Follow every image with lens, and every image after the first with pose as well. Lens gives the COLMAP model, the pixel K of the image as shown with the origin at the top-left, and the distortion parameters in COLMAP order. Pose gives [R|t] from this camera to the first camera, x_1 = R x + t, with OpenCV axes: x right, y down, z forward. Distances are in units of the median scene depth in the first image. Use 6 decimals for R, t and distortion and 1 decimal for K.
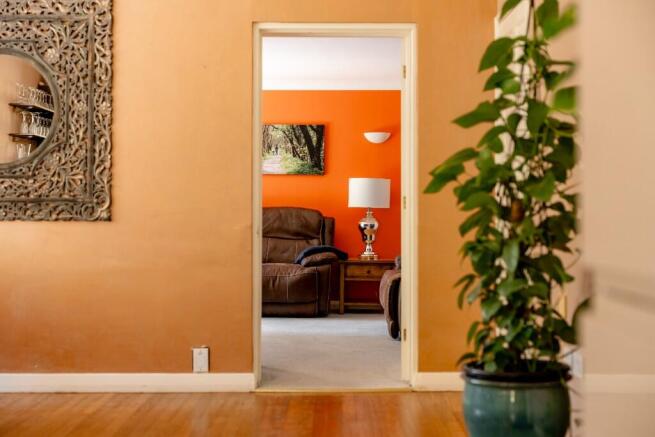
lens RADIAL K [[1093.2, 0, 327.7], [0, 1093.2, 217.8], [0, 0, 1]] dist [0.076725, 0.000000]
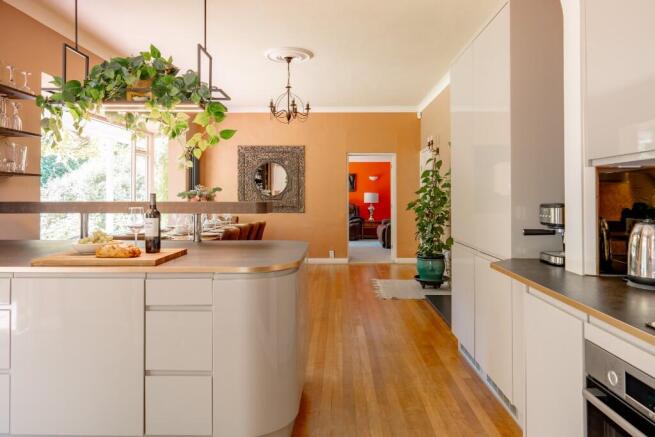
lens RADIAL K [[444.0, 0, 324.8], [0, 444.0, 202.8], [0, 0, 1]] dist [0.008400, 0.000705]
pose [[0.999496, -0.001618, -0.031709, -0.147035], [0.001929, 0.999950, 0.009776, -0.063613], [0.031692, -0.009832, 0.999449, -0.558550]]
